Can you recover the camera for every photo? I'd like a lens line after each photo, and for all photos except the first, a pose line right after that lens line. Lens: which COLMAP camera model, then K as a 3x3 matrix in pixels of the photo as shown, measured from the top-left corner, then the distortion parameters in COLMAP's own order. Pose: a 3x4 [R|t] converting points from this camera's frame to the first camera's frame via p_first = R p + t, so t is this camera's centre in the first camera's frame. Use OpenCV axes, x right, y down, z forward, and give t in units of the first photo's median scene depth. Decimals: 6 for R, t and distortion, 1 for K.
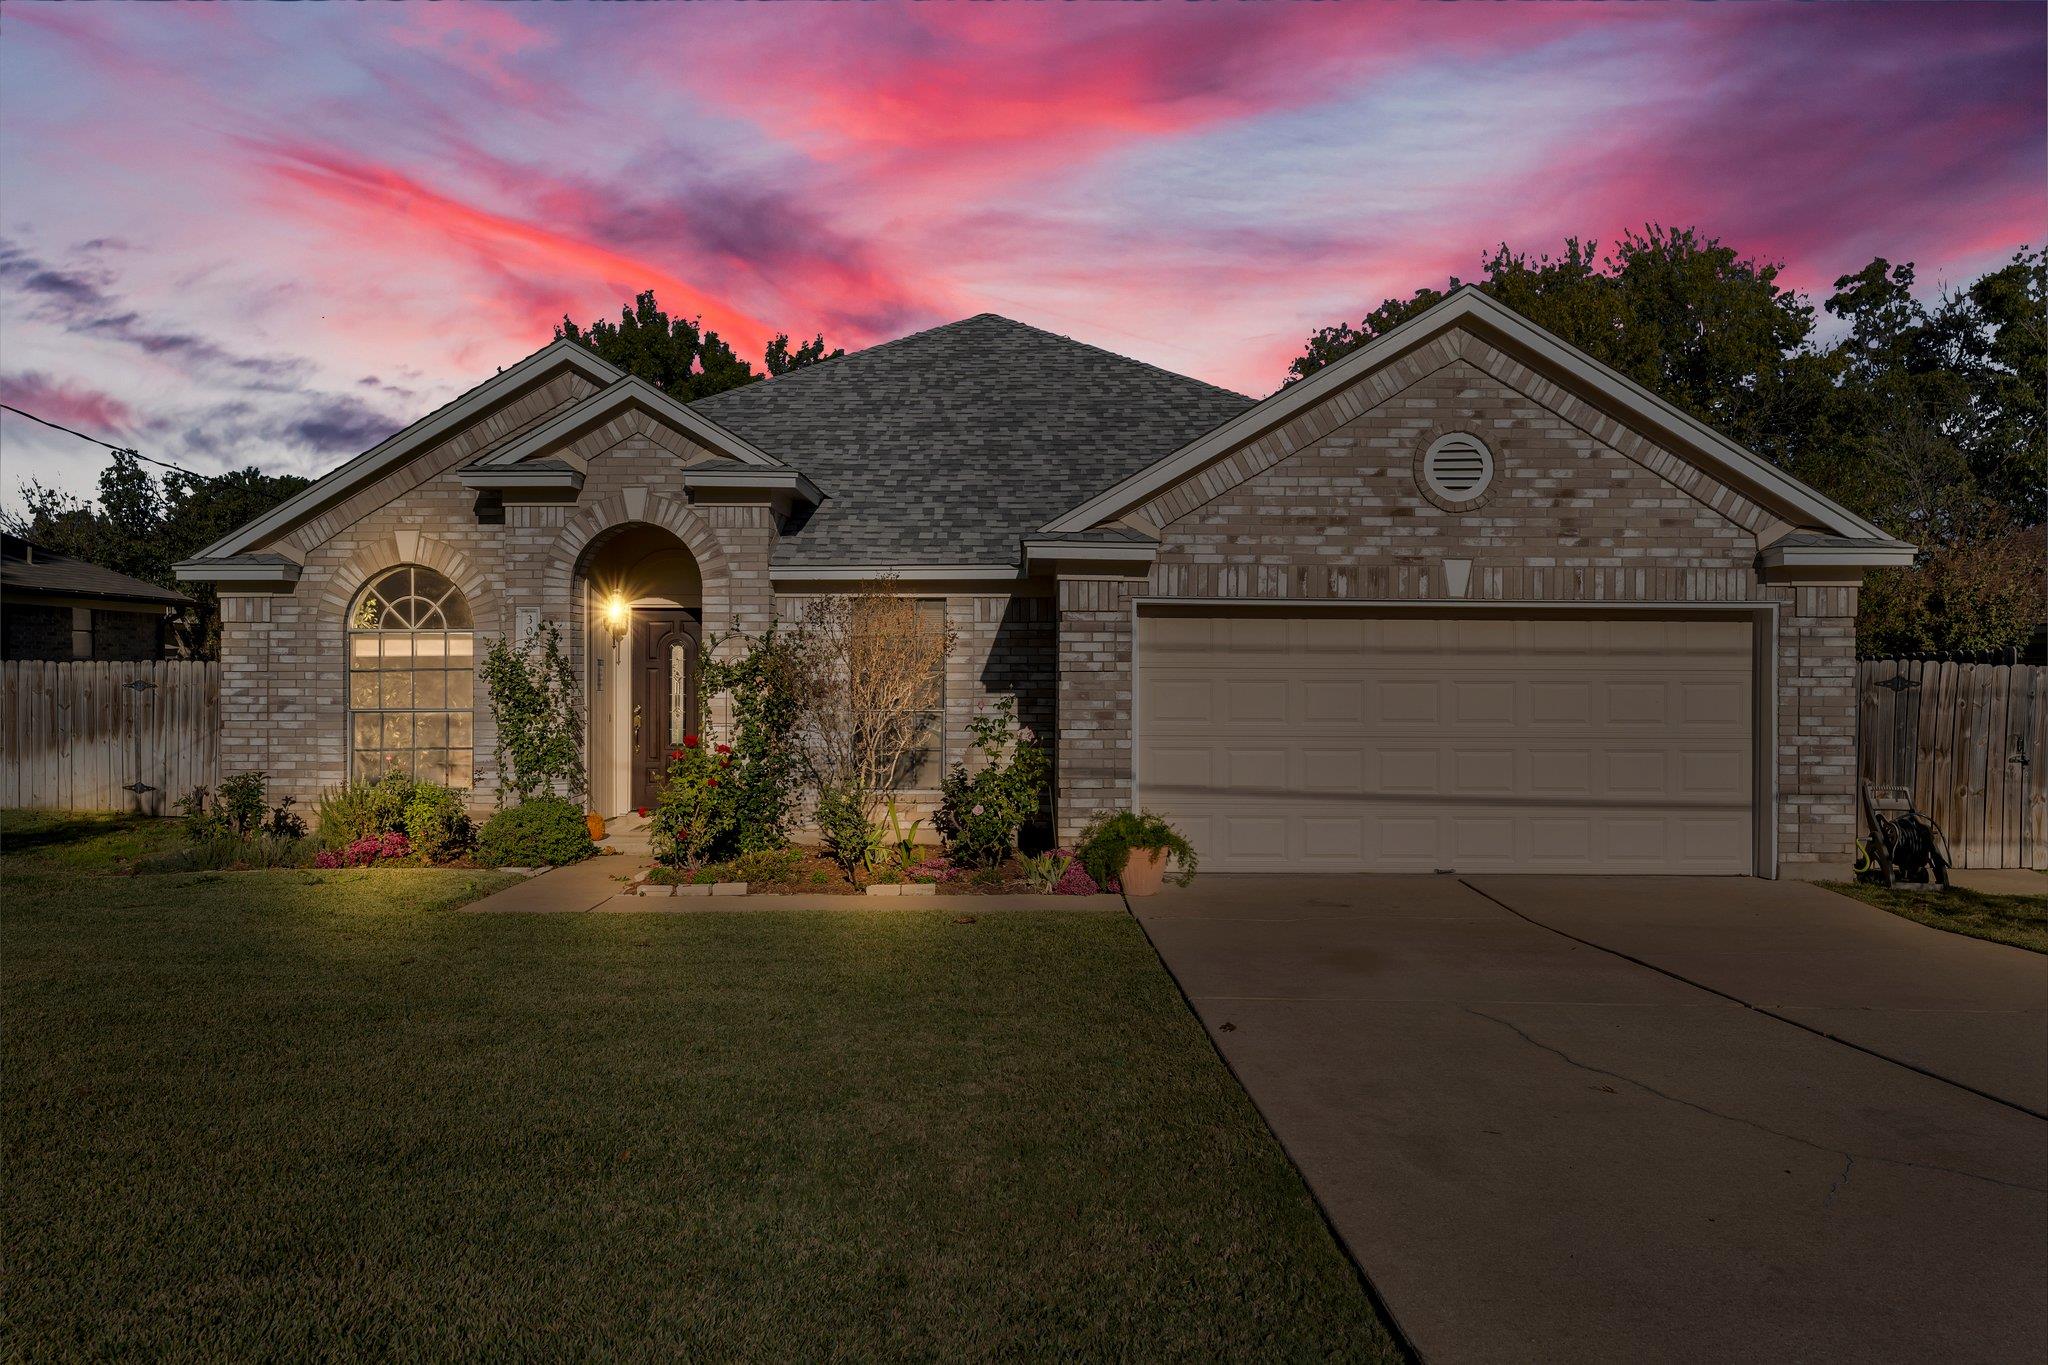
lens RADIAL K [[1345.5, 0, 1024.0], [0, 1345.5, 682.5], [0, 0, 1]] dist [-0.000253, 0.000556]
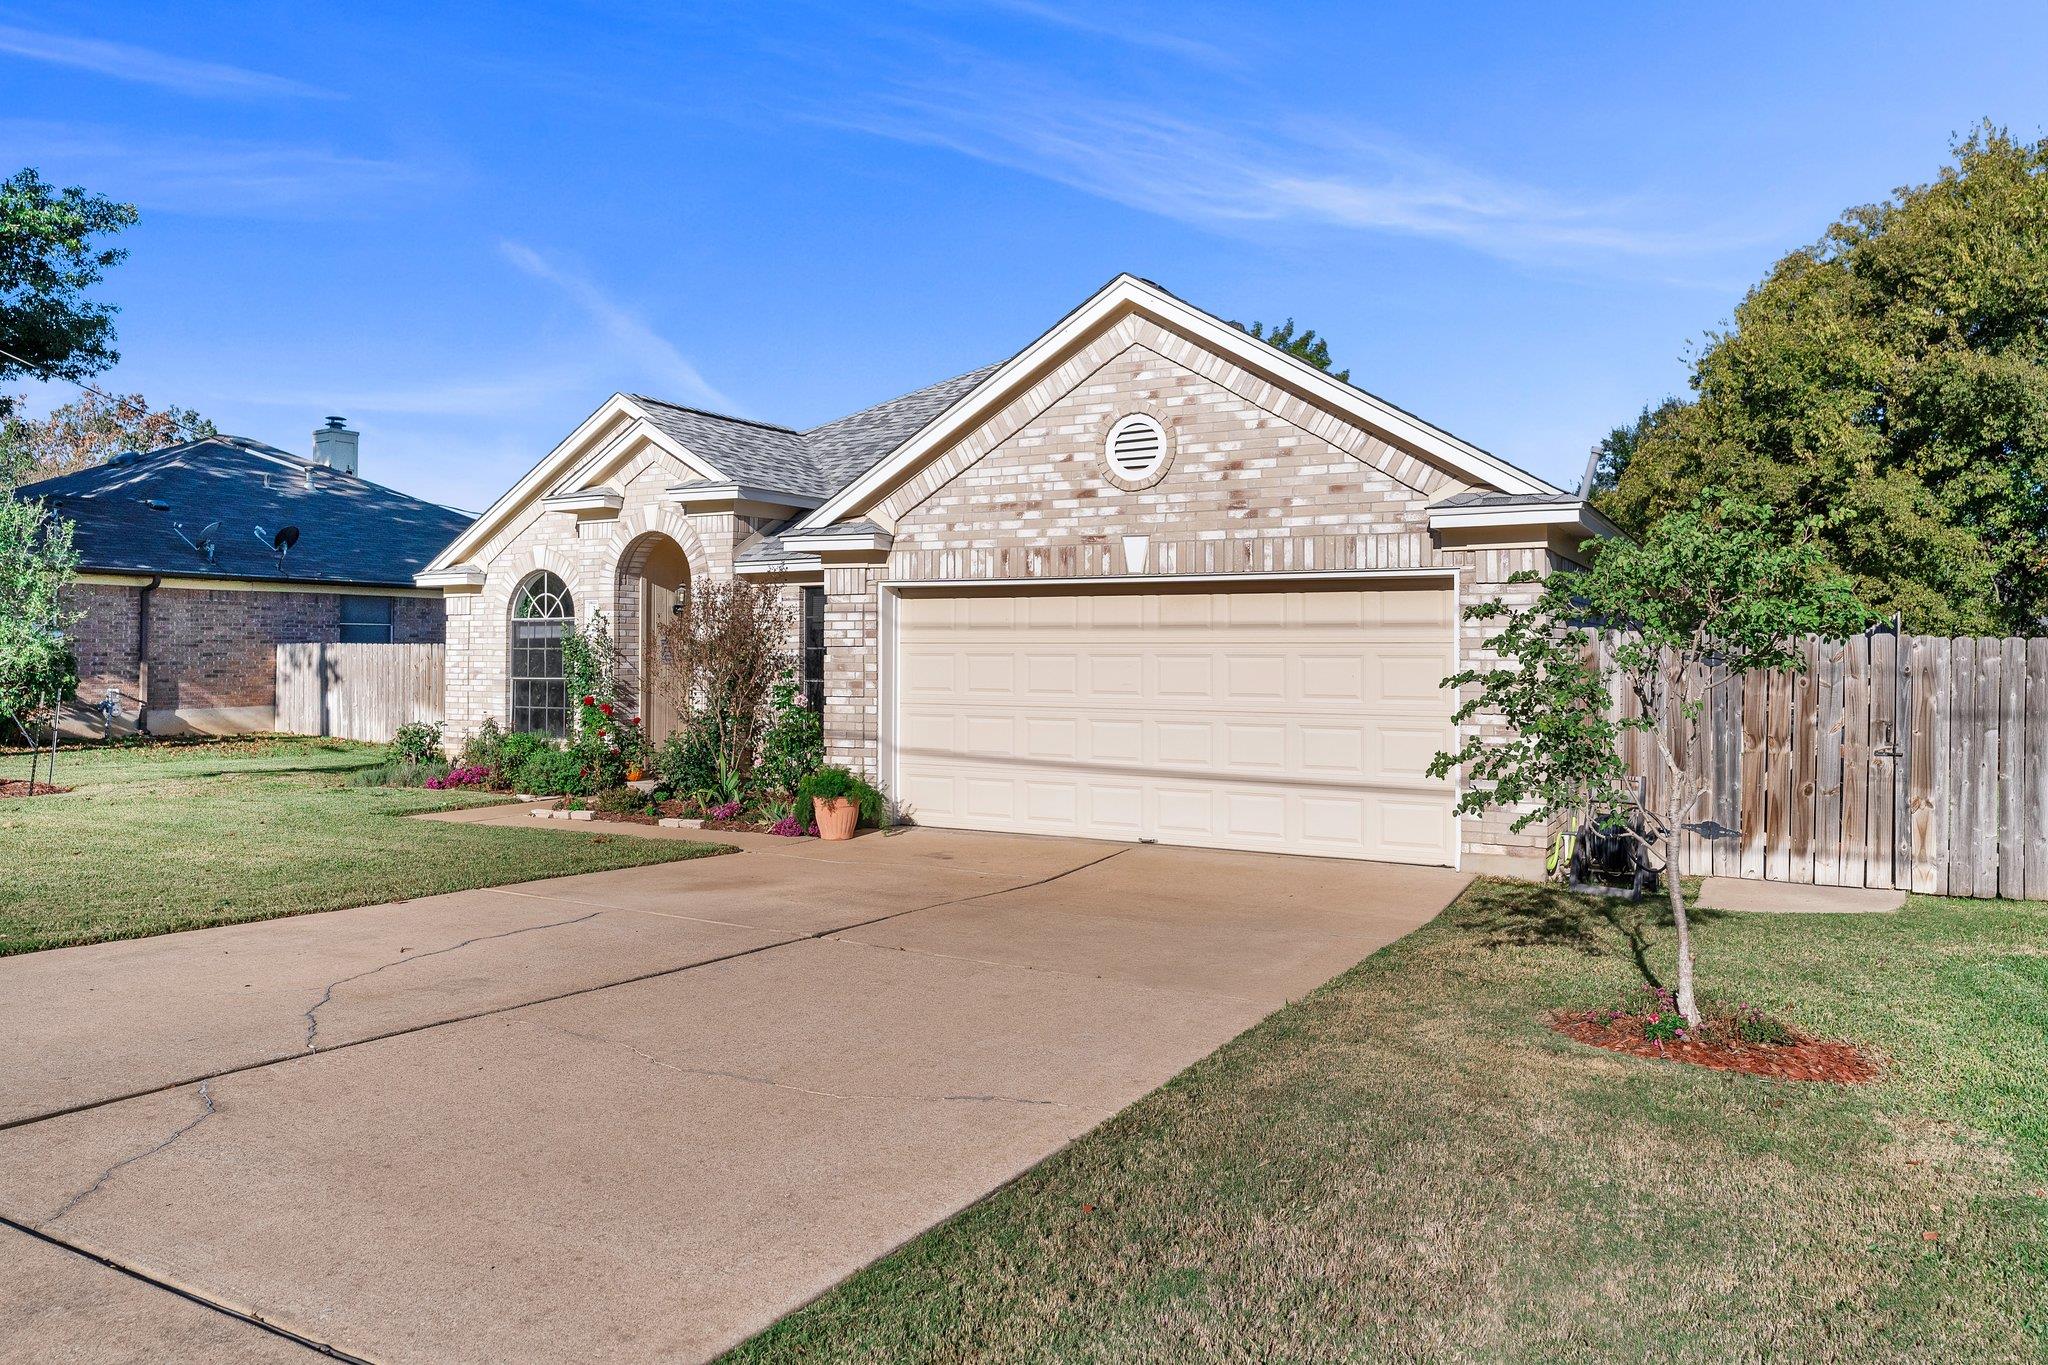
lens RADIAL K [[1394.6, 0, 1023.9], [0, 1394.6, 619.7], [0, 0, 1]] dist [0.002198, 0.001058]
pose [[0.871886, -0.013548, -0.489521, 0.769460], [-0.003202, 0.999438, -0.033363, 0.008265], [0.489698, 0.030656, 0.871353, 0.028454]]
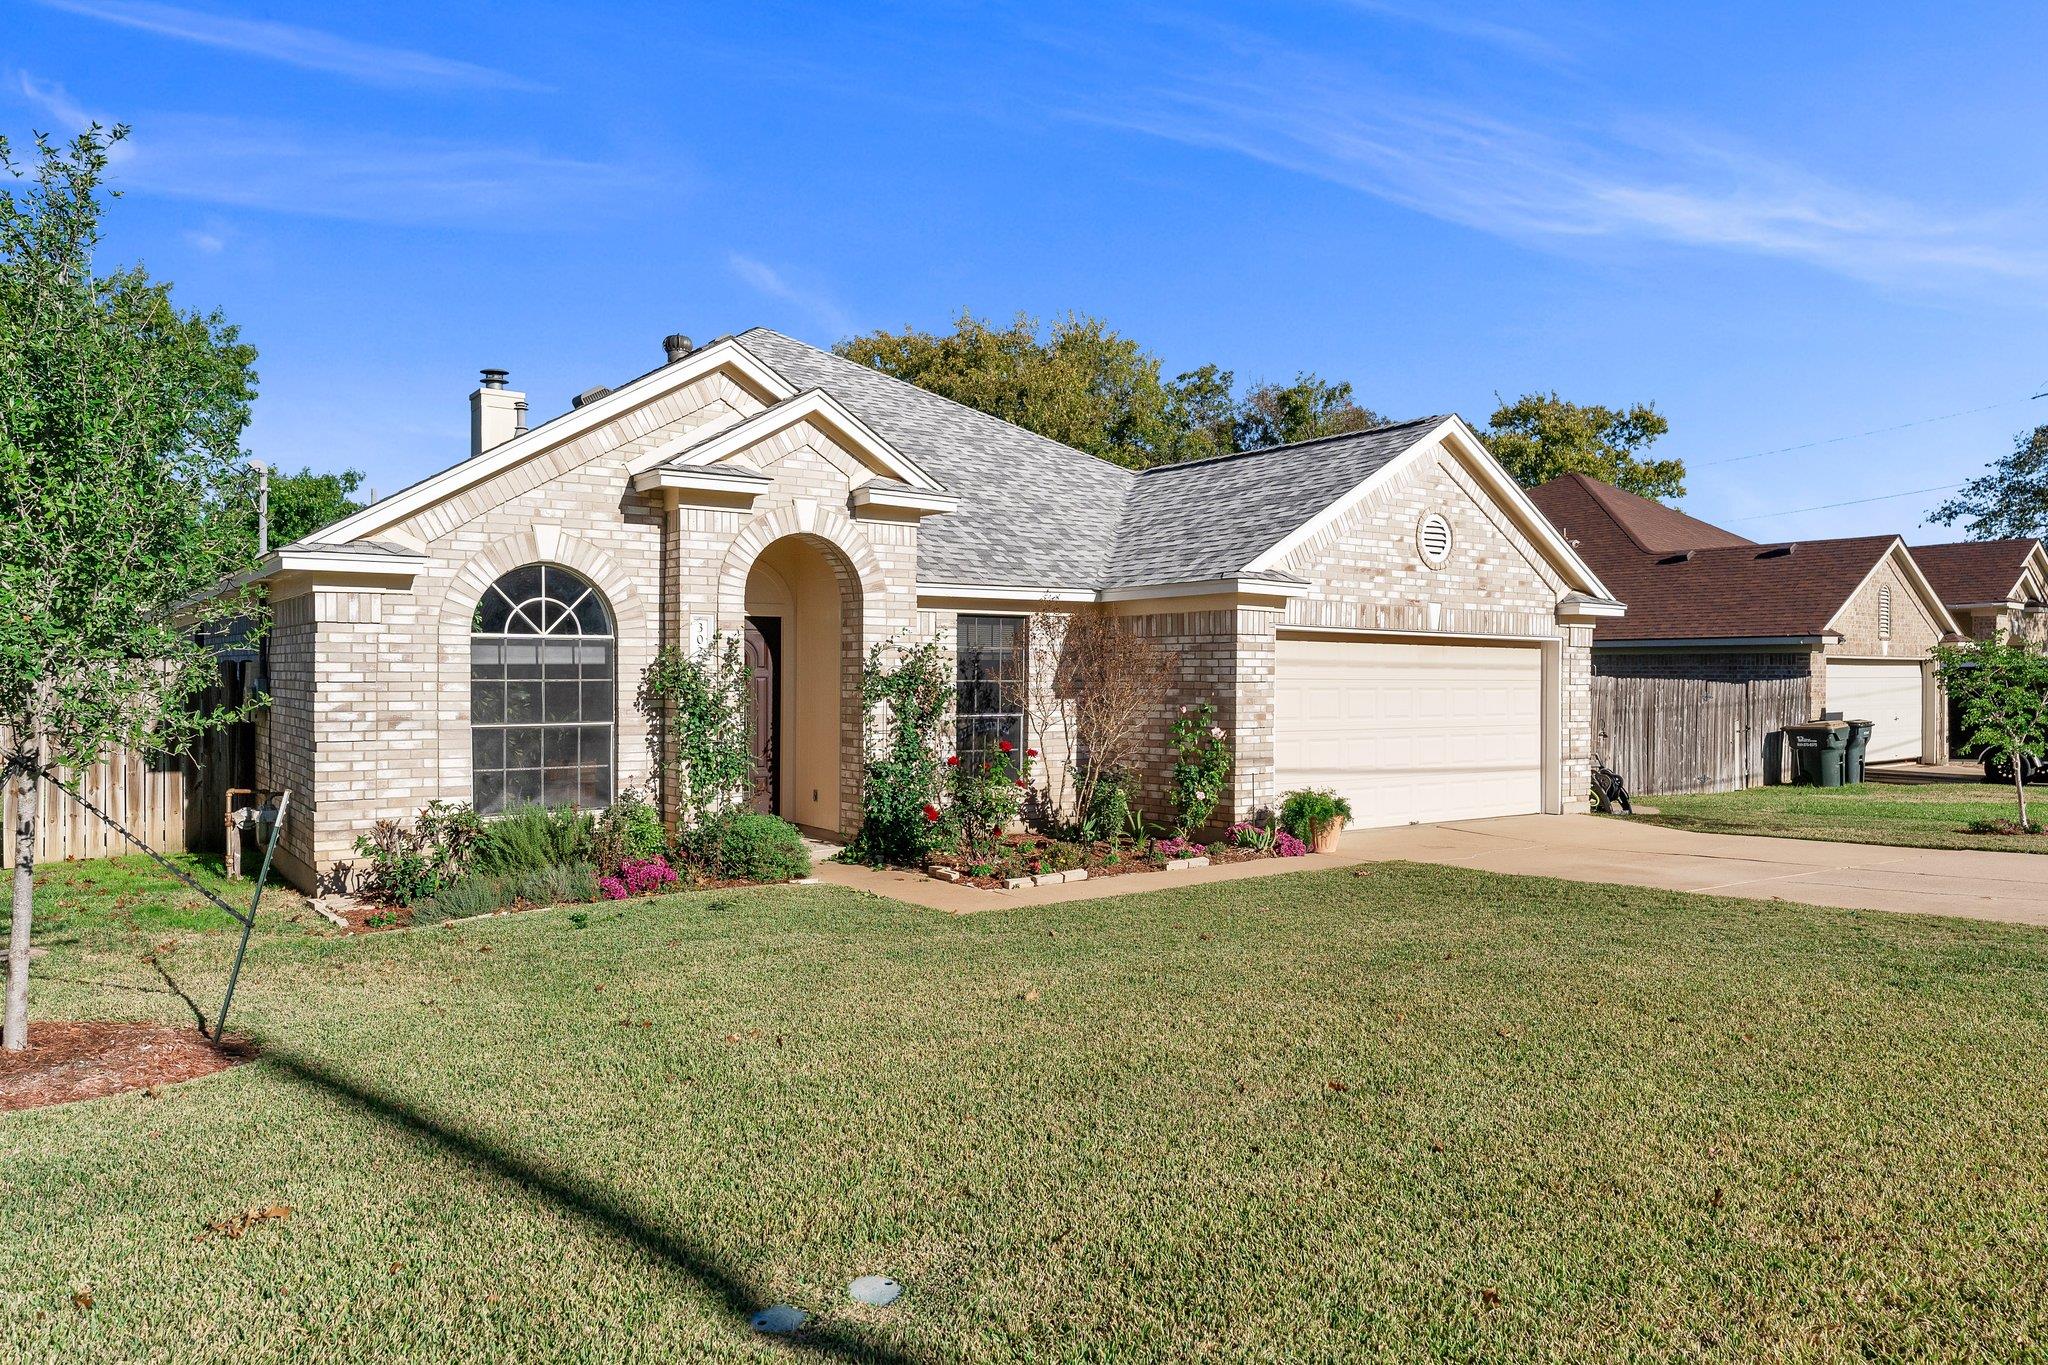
lens RADIAL K [[1345.5, 0, 1024.0], [0, 1345.5, 682.5], [0, 0, 1]] dist [-0.000253, 0.000556]
pose [[0.808867, -0.002219, 0.587987, -0.869427], [0.001587, 0.999997, 0.001591, -0.010146], [-0.587989, -0.000353, 0.808869, 0.101747]]
